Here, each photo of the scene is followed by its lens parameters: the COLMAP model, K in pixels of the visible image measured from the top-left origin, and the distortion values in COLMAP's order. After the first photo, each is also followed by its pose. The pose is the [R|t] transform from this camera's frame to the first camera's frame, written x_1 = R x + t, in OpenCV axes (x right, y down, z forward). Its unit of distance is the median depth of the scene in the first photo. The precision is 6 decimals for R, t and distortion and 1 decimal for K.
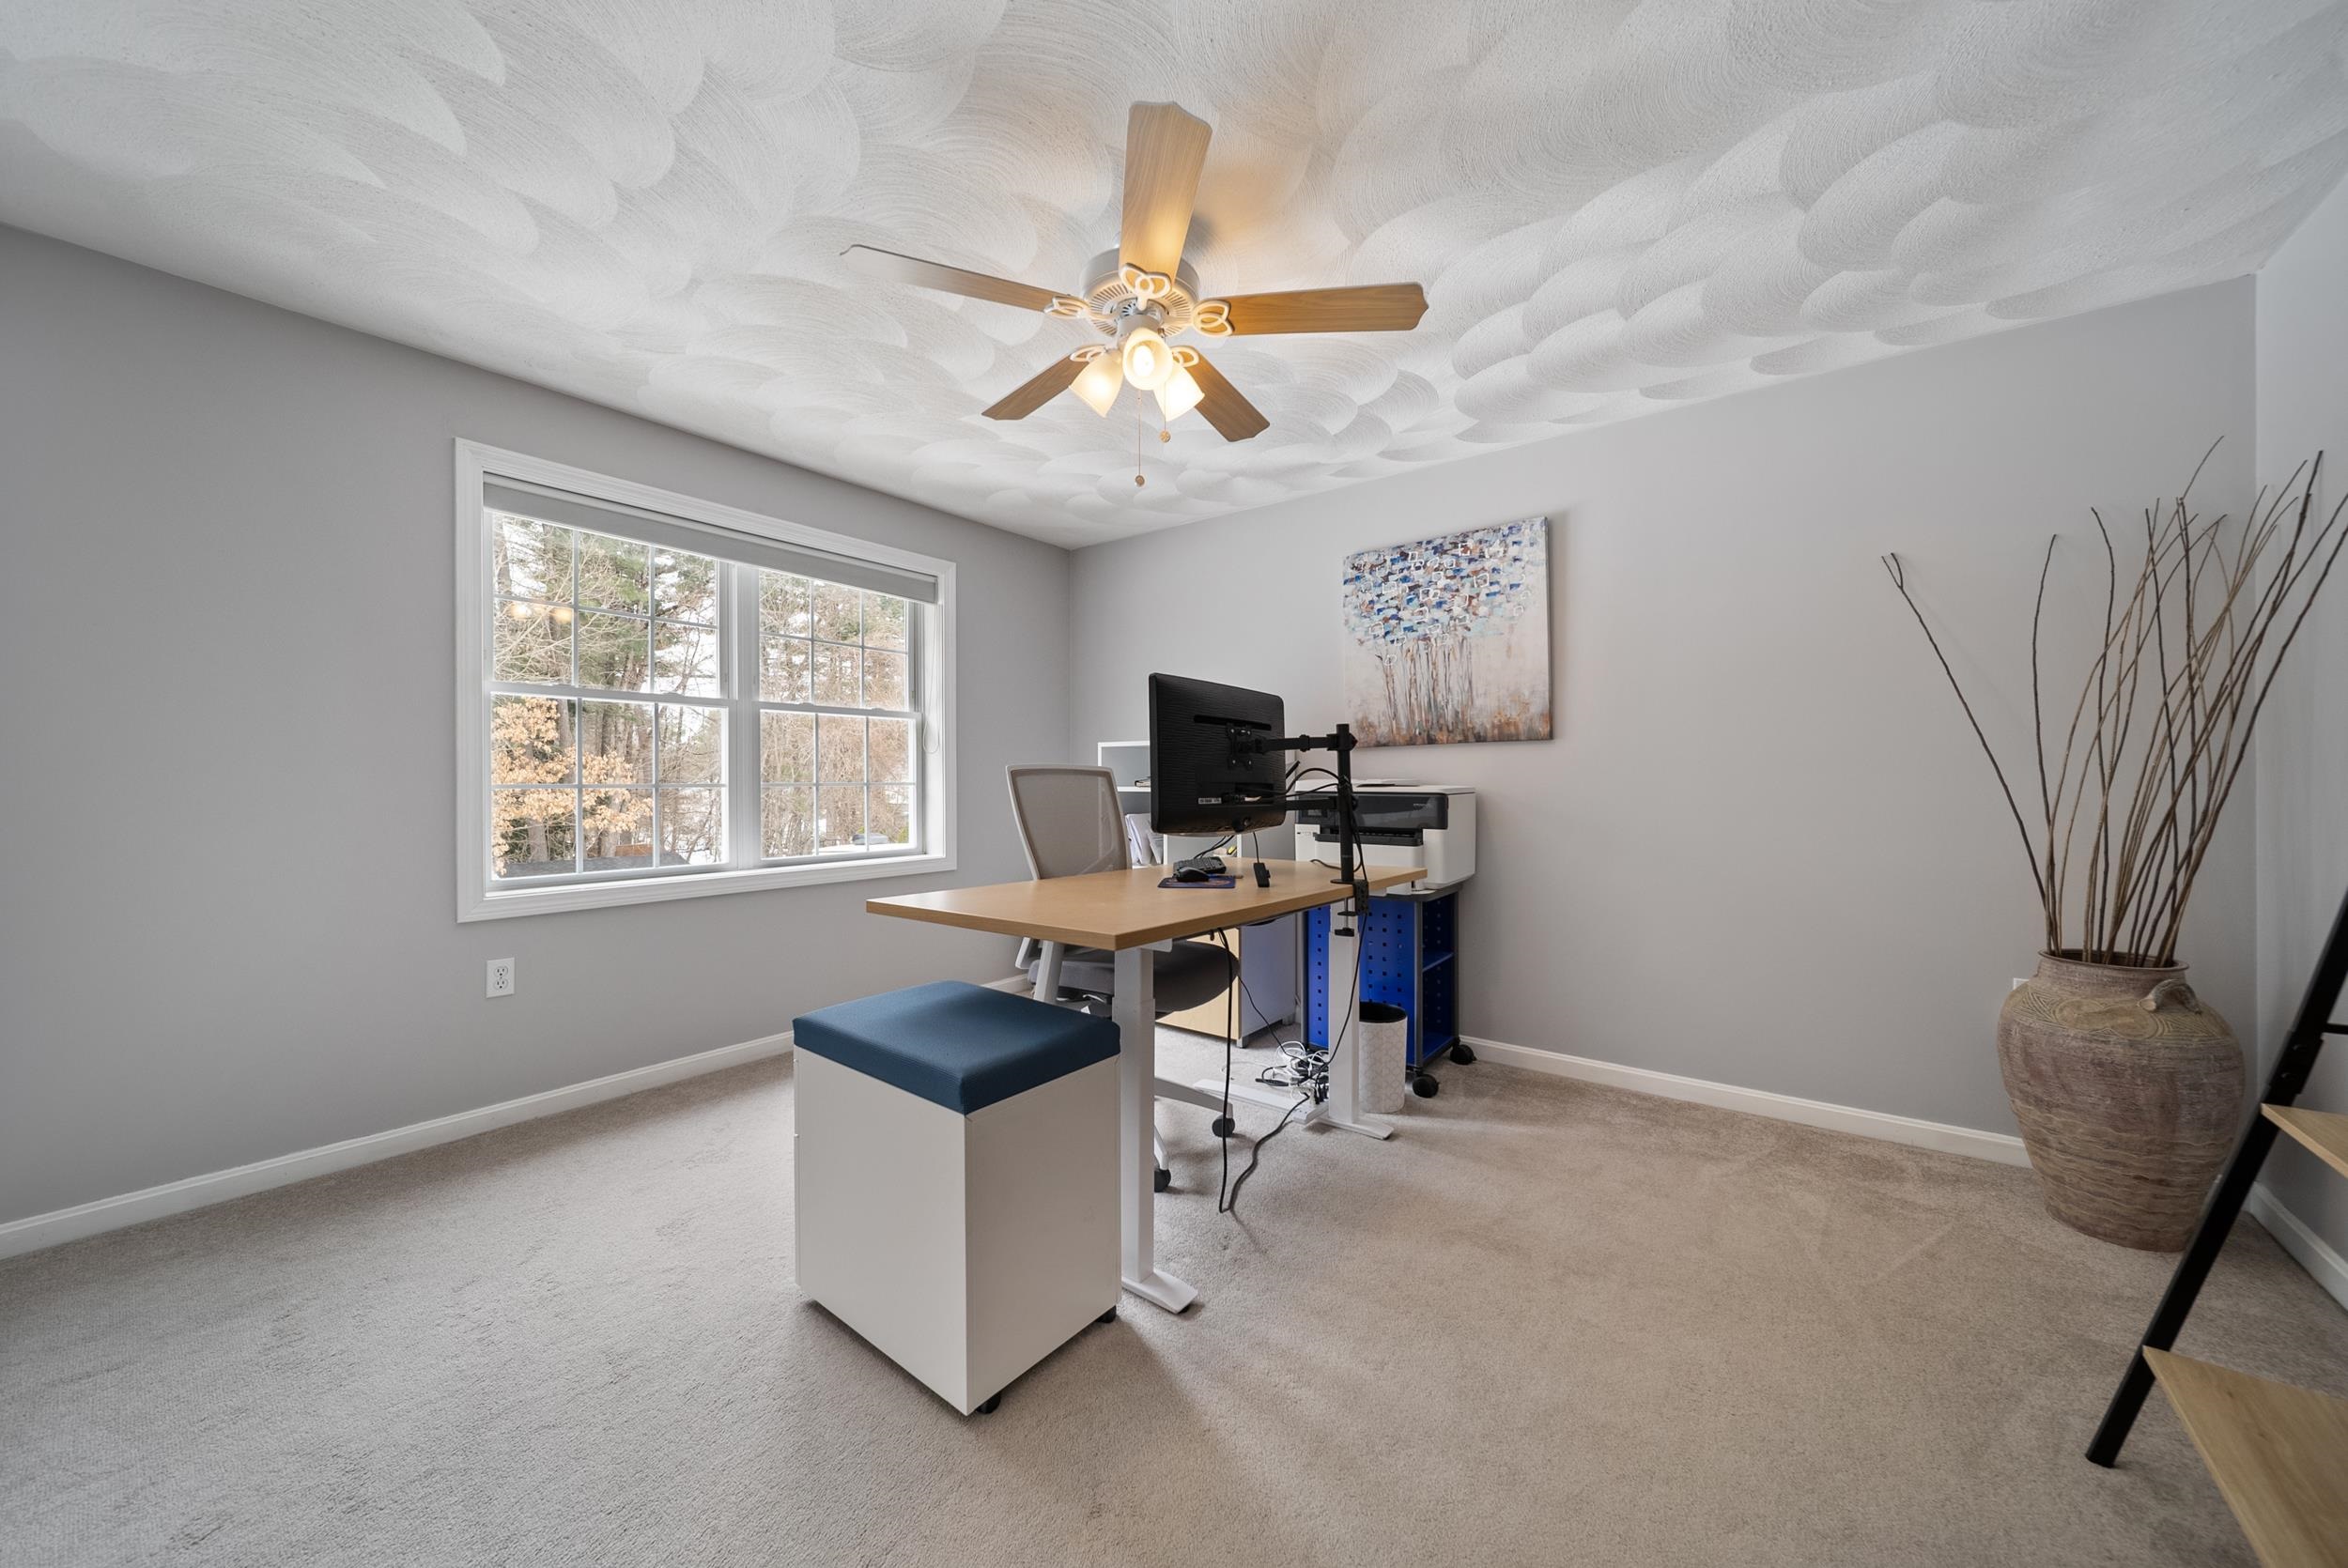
lens RADIAL K [[826.8, 0, 1174.9], [0, 826.8, 789.9], [0, 0, 1]] dist [0.003104, -0.002134]
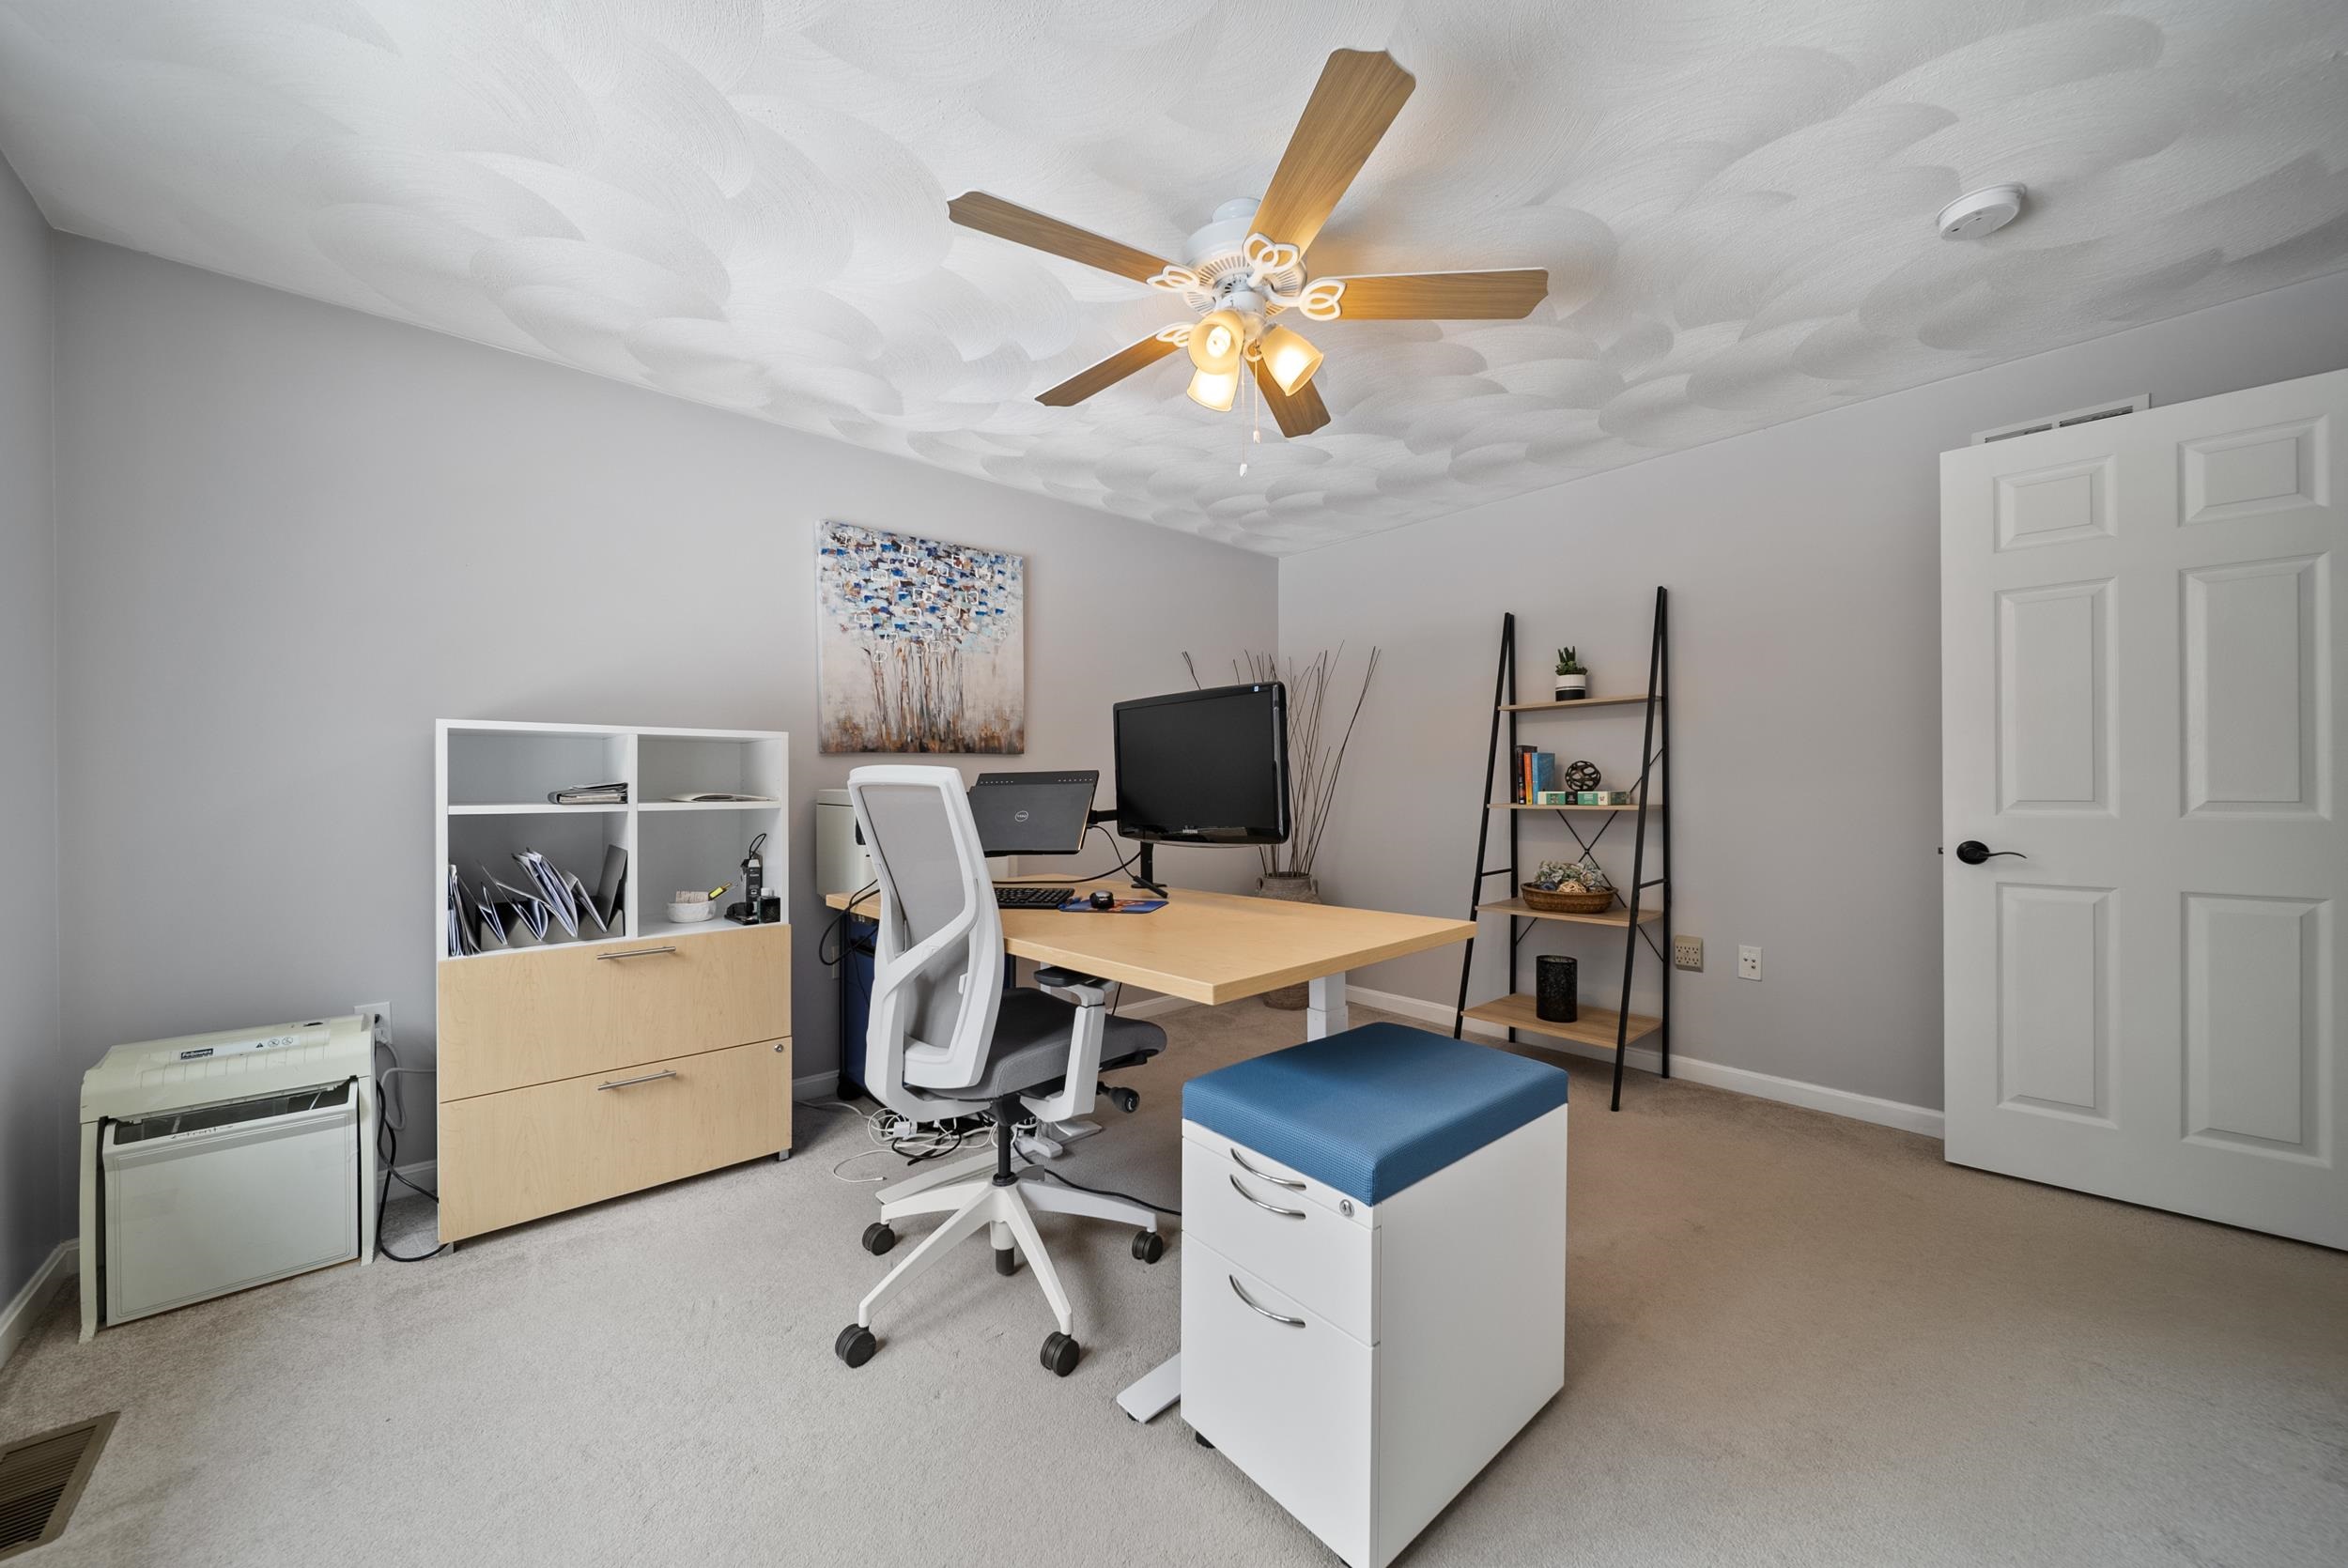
lens RADIAL K [[826.8, 0, 1174.9], [0, 826.8, 789.9], [0, 0, 1]] dist [0.003104, -0.002134]
pose [[0.192219, -0.004631, 0.981341, -0.581011], [0.016062, 0.999870, 0.001572, -0.009144], [-0.981221, 0.015460, 0.192268, 0.537645]]
